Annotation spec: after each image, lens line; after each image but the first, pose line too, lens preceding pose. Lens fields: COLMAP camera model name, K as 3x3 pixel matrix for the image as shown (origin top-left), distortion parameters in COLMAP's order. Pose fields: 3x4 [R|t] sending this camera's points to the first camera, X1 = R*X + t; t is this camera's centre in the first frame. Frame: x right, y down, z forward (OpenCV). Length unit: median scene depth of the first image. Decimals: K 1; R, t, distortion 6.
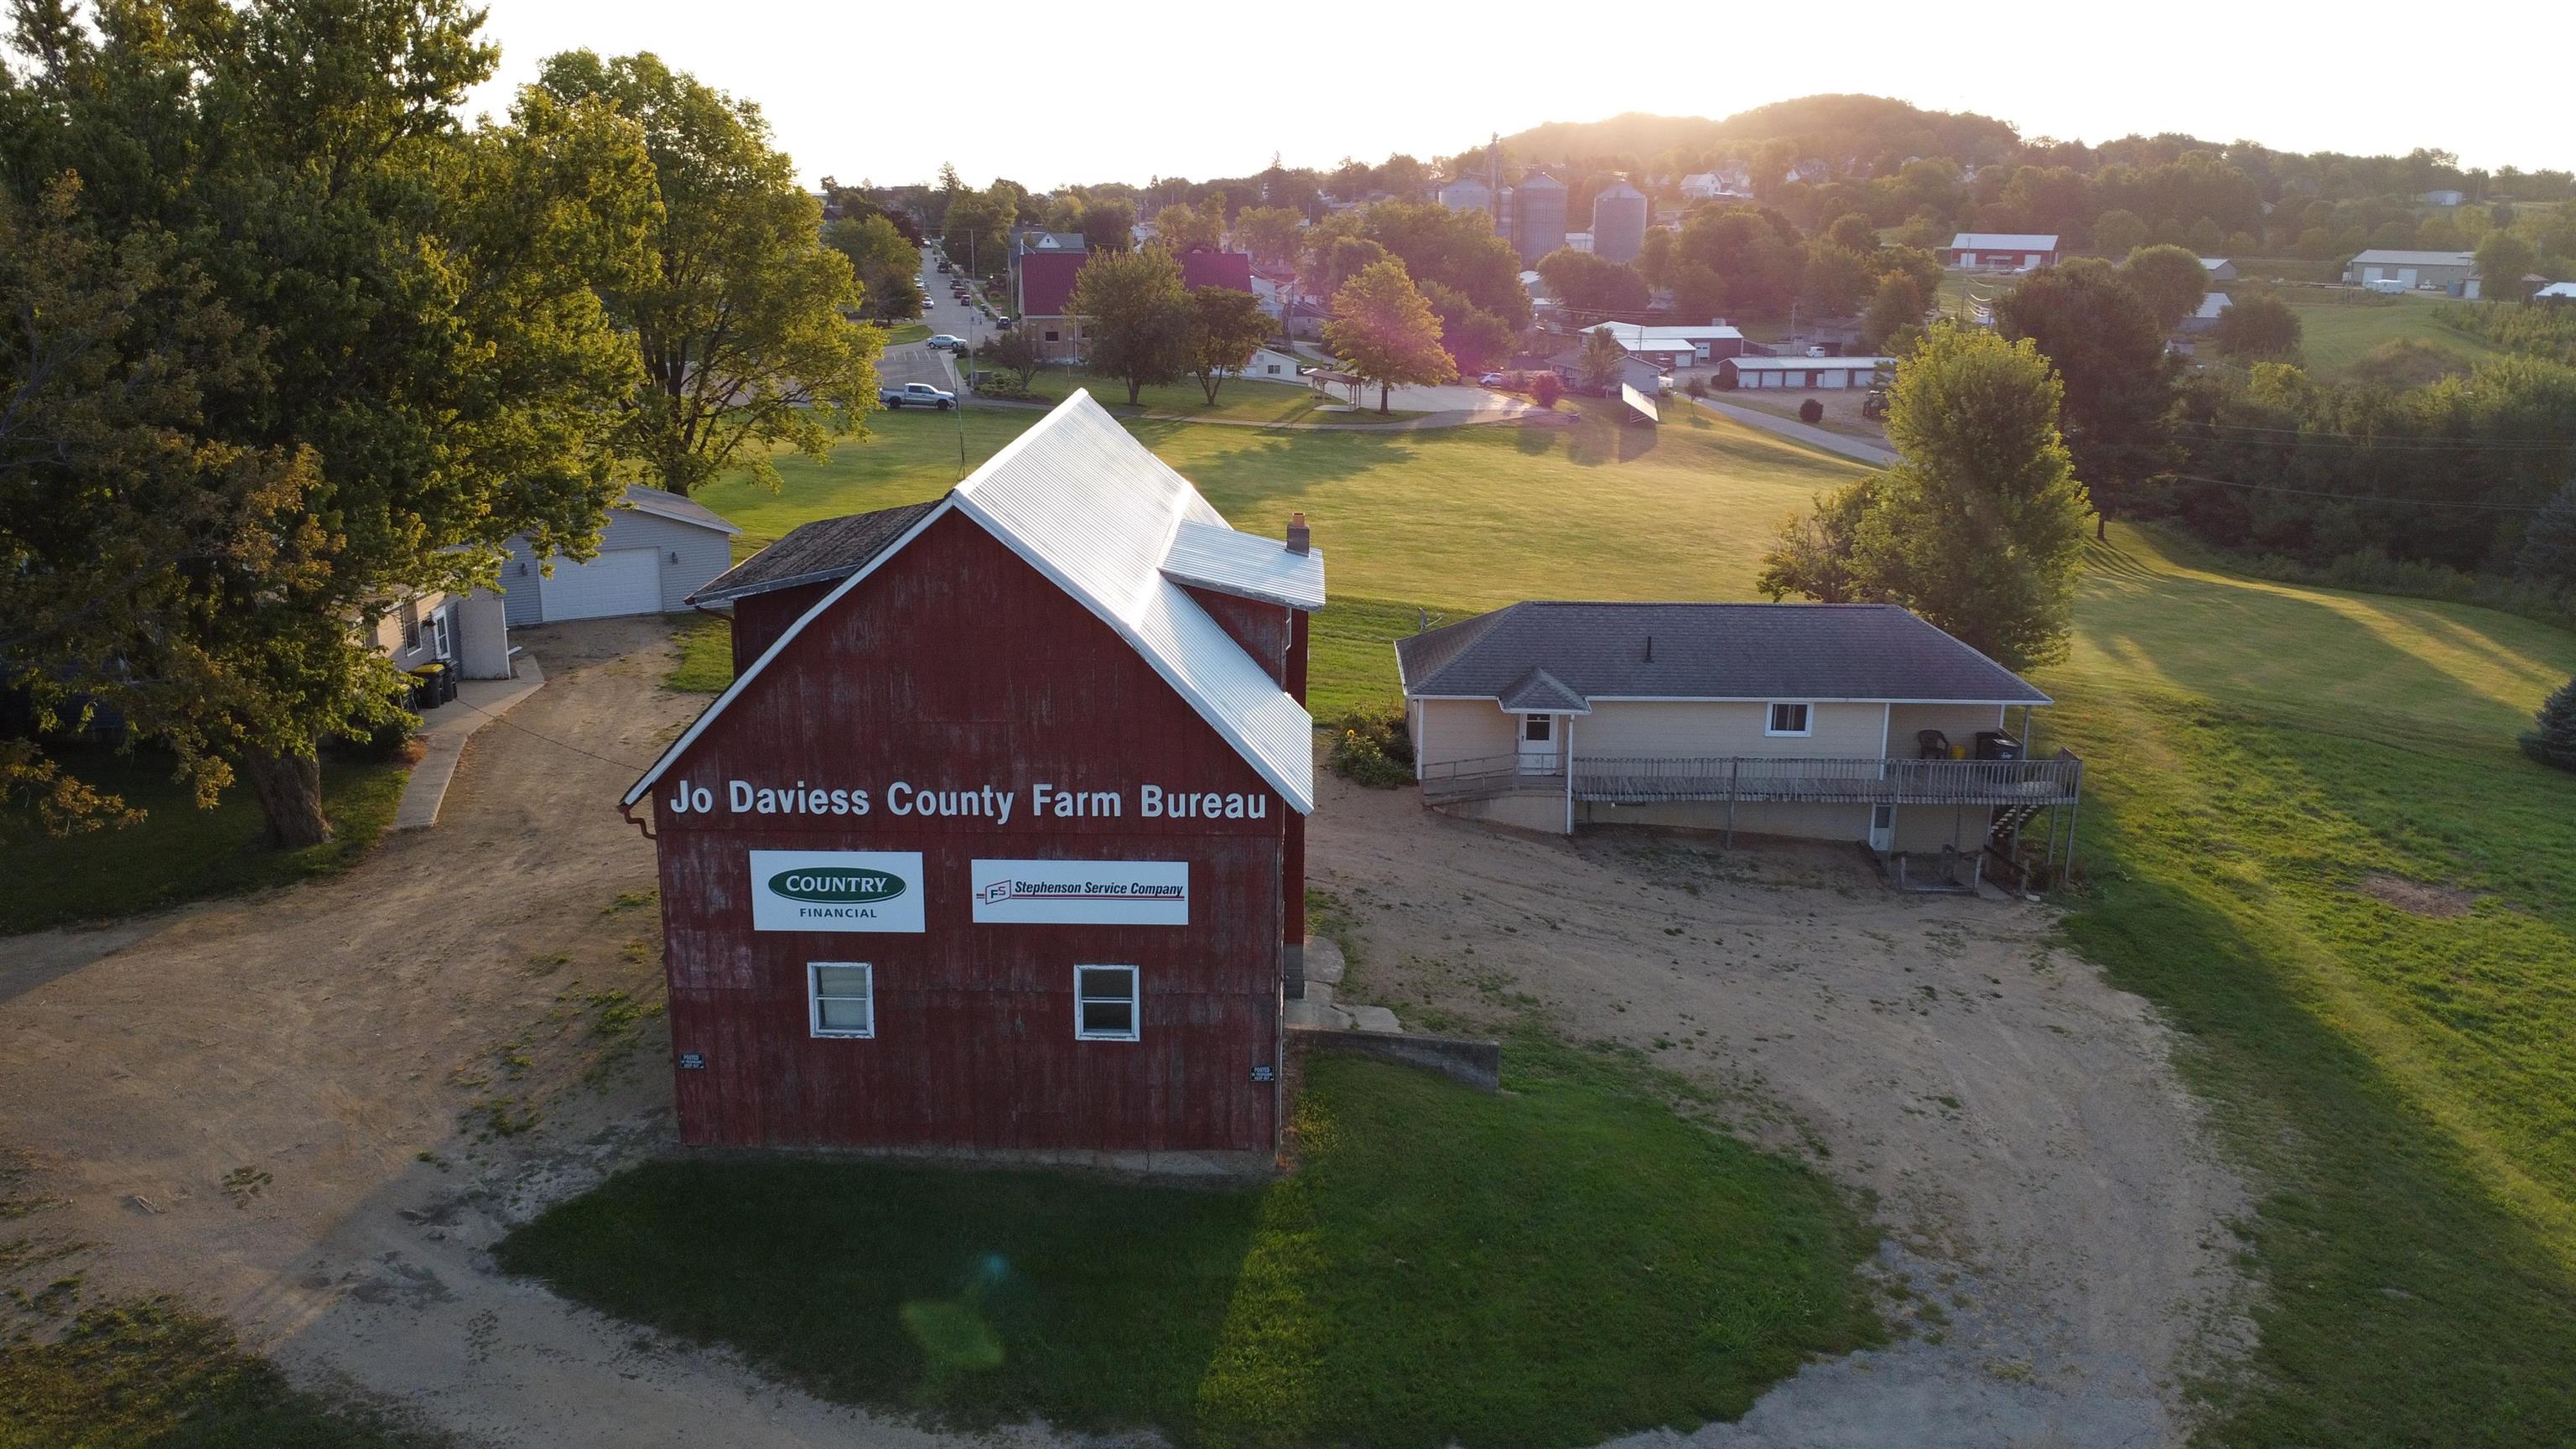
lens RADIAL K [[1874.6, 0, 1276.4], [0, 1874.6, 712.3], [0, 0, 1]] dist [-0.017282, -0.032049]
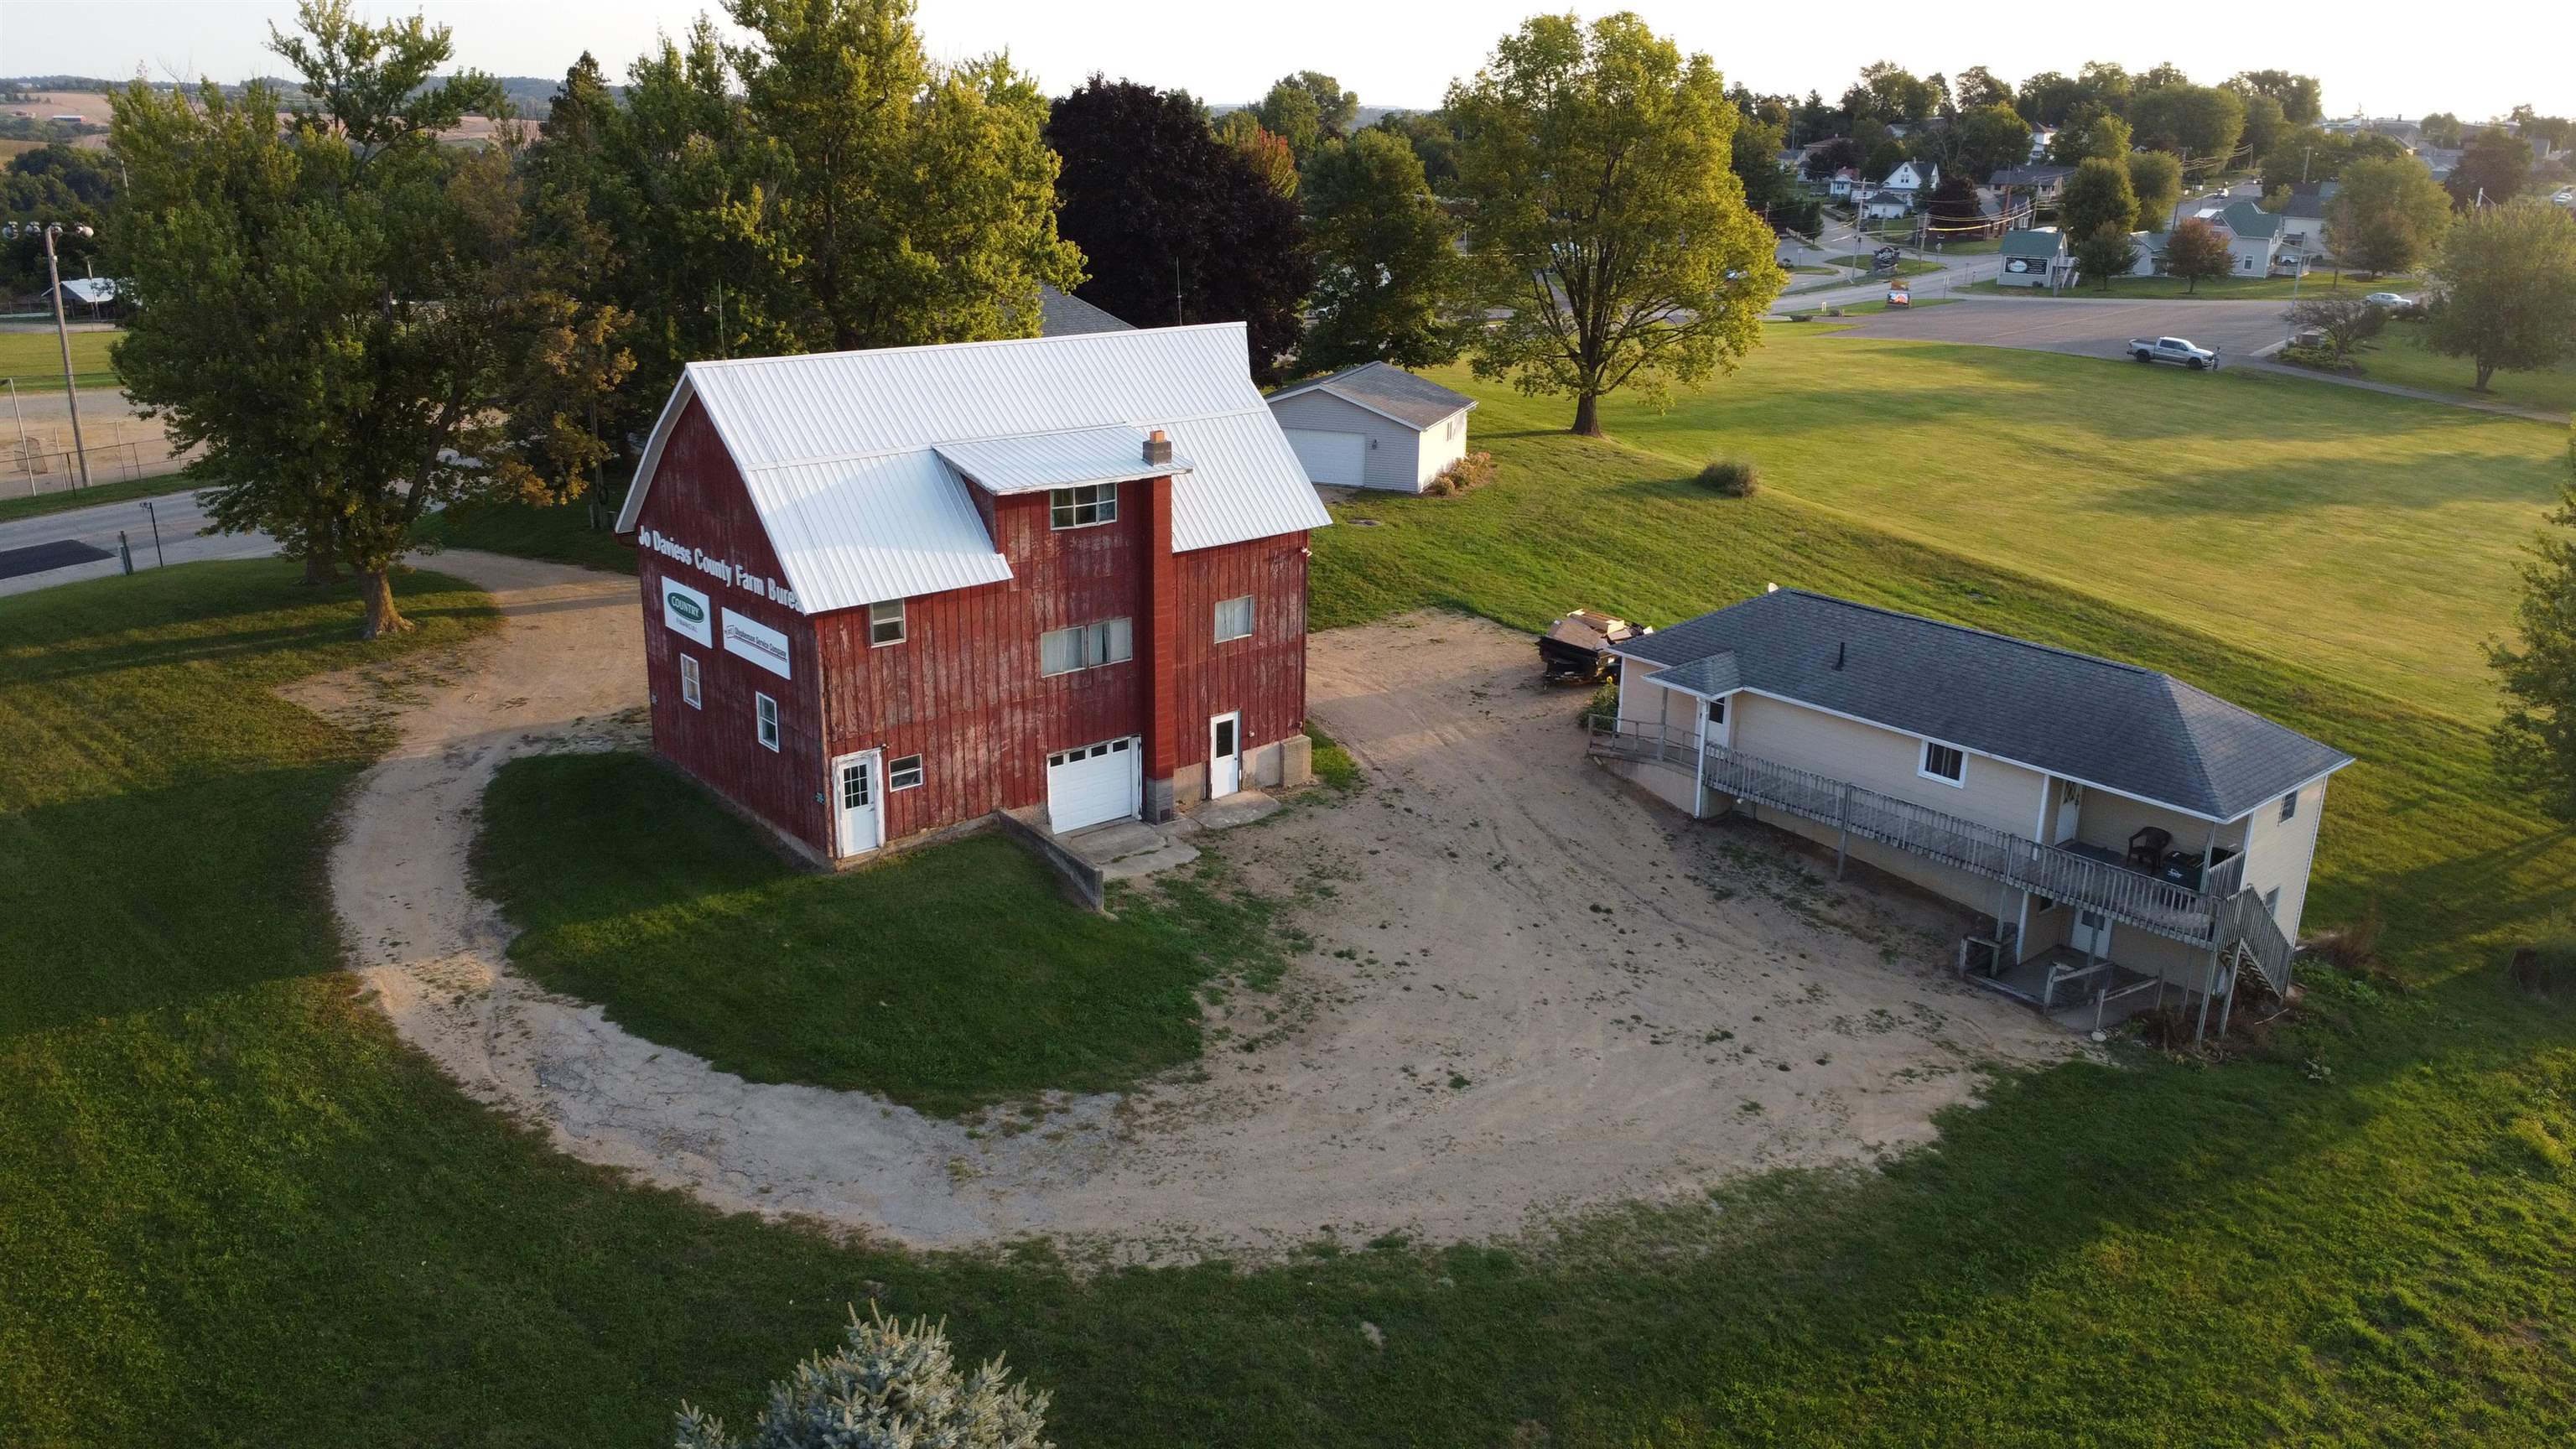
lens RADIAL K [[1874.6, 0, 1276.4], [0, 1874.6, 712.3], [0, 0, 1]] dist [-0.017282, -0.032049]
pose [[0.657154, 0.230483, -0.717653, 1.106966], [-0.201473, 0.971171, 0.127415, -0.109995], [0.726331, 0.060856, 0.684646, 0.243782]]
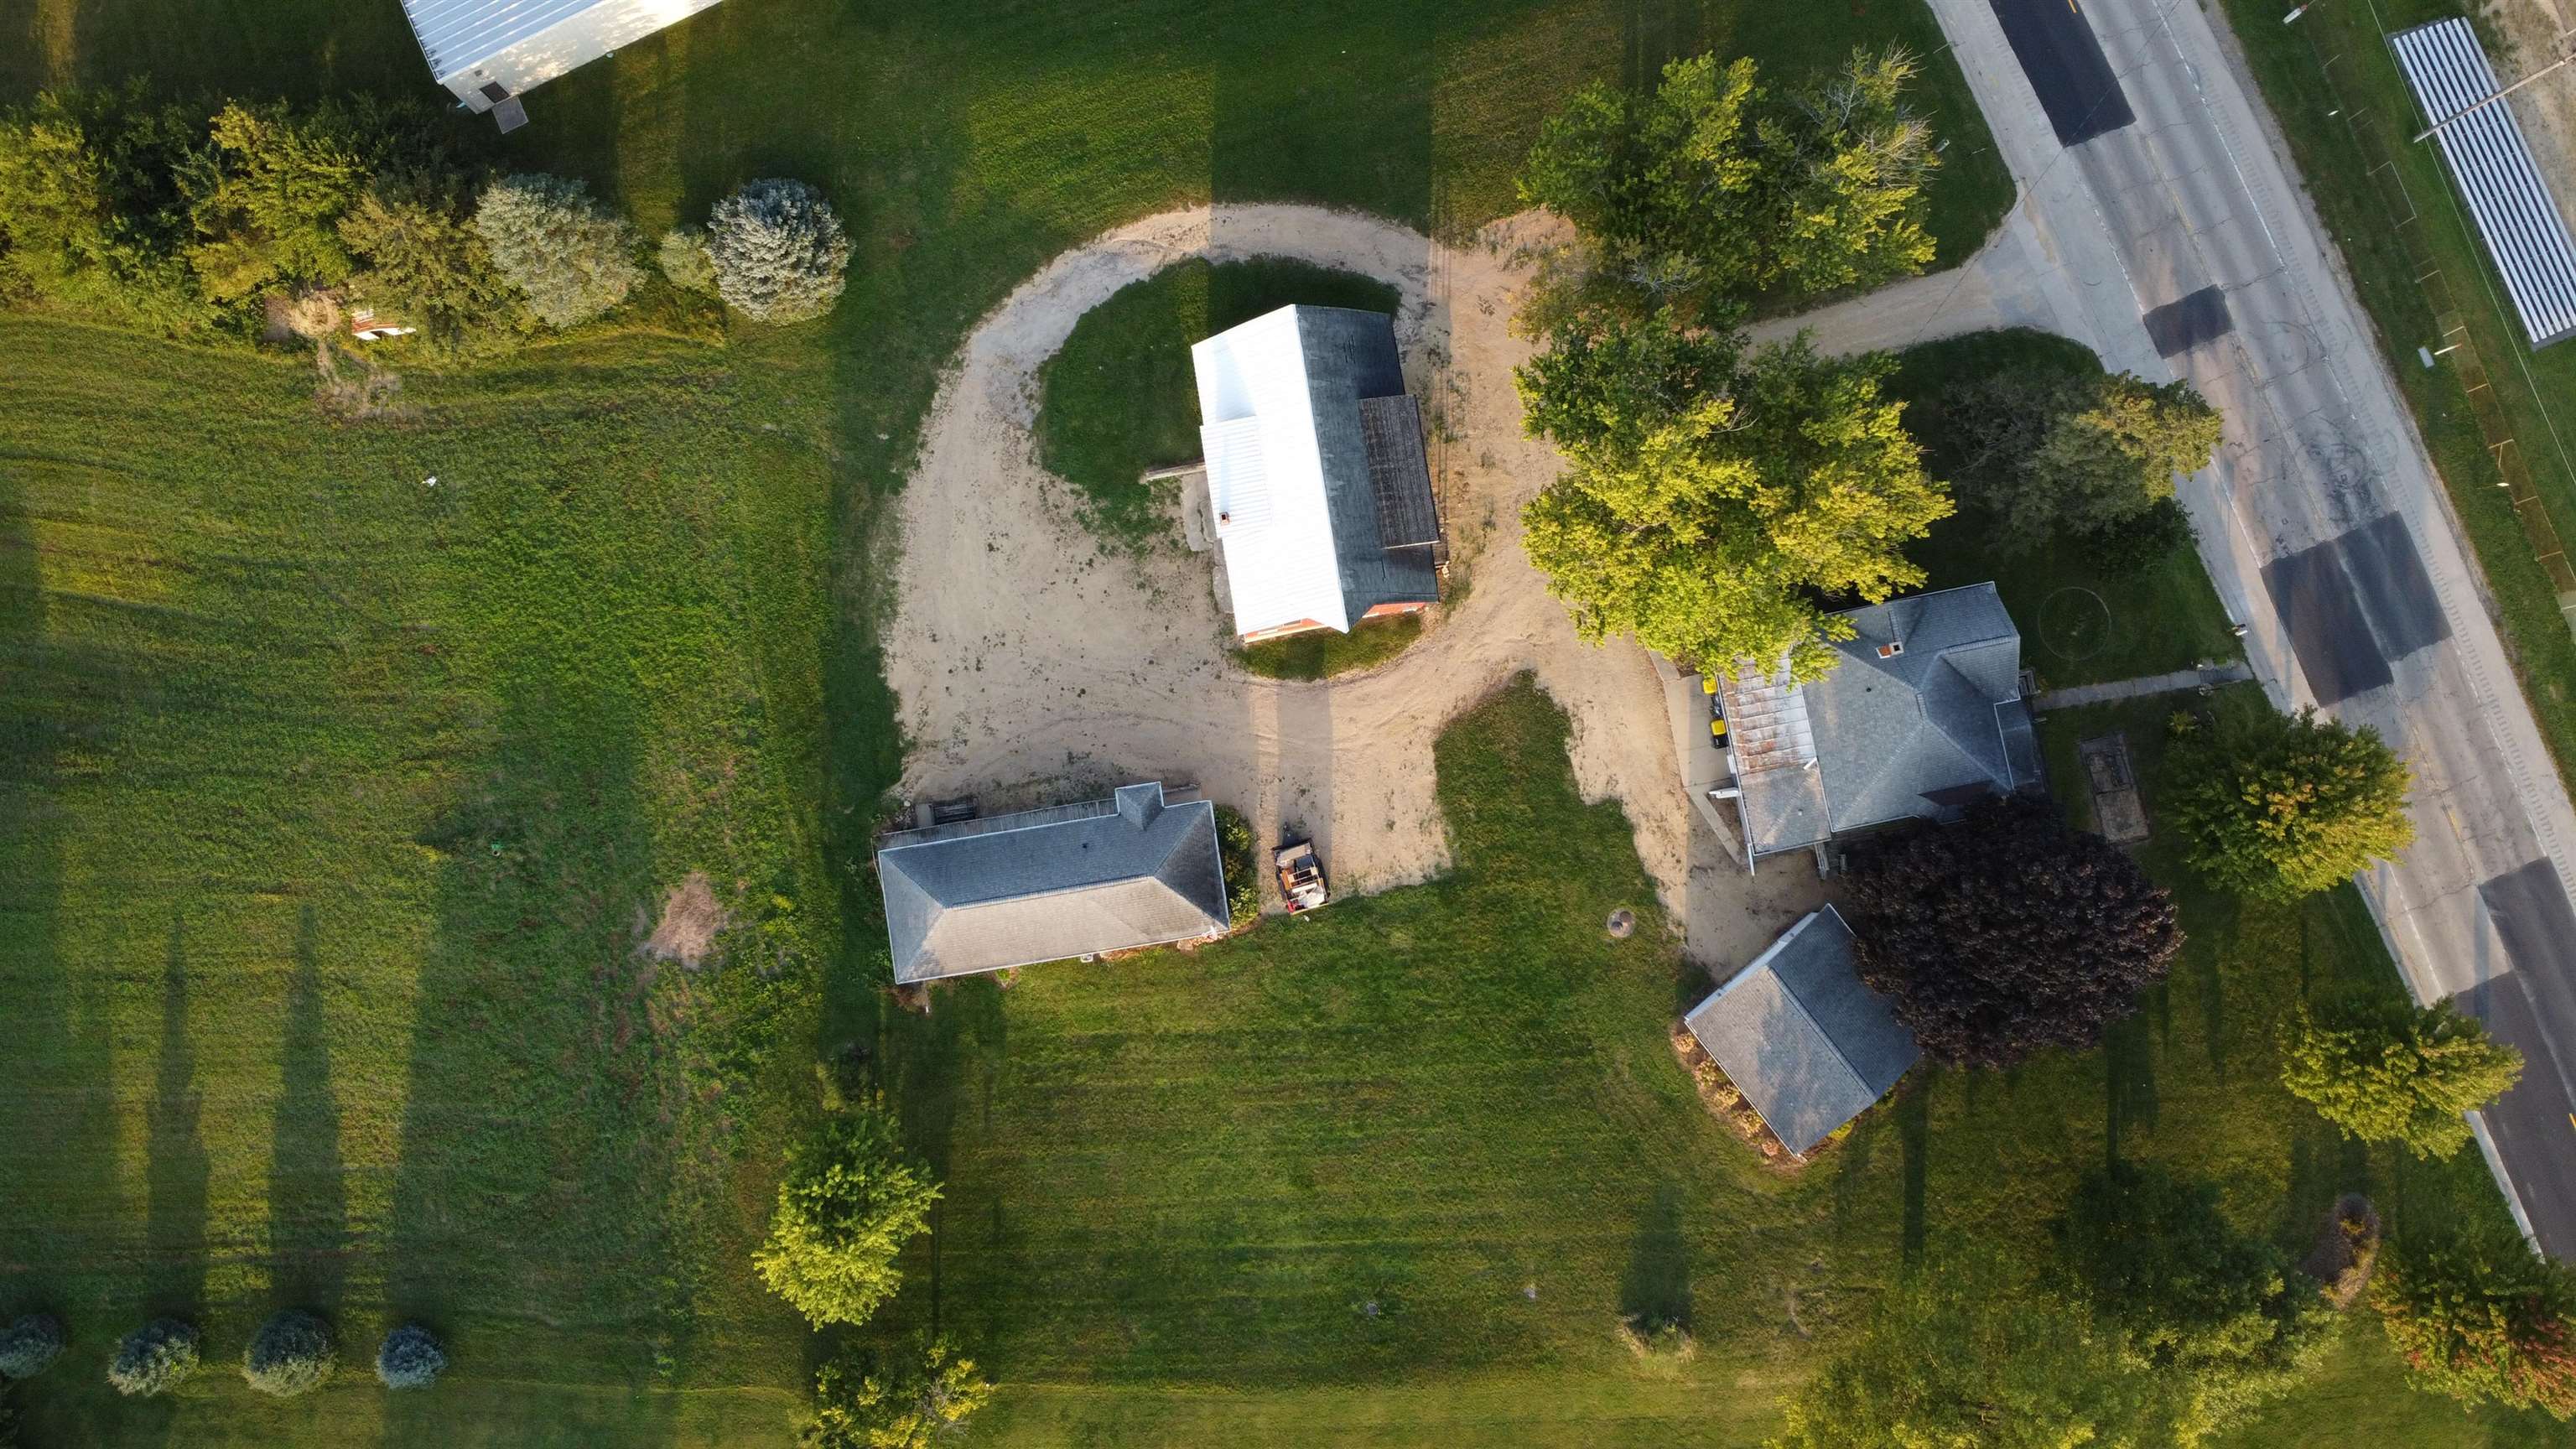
lens RADIAL K [[1874.6, 0, 1276.4], [0, 1874.6, 712.3], [0, 0, 1]] dist [-0.017282, -0.032049]
pose [[-0.985763, 0.166630, -0.022502, 0.047051], [-0.053538, -0.184195, 0.981431, -2.961209], [0.159391, 0.968662, 0.190493, 0.870479]]
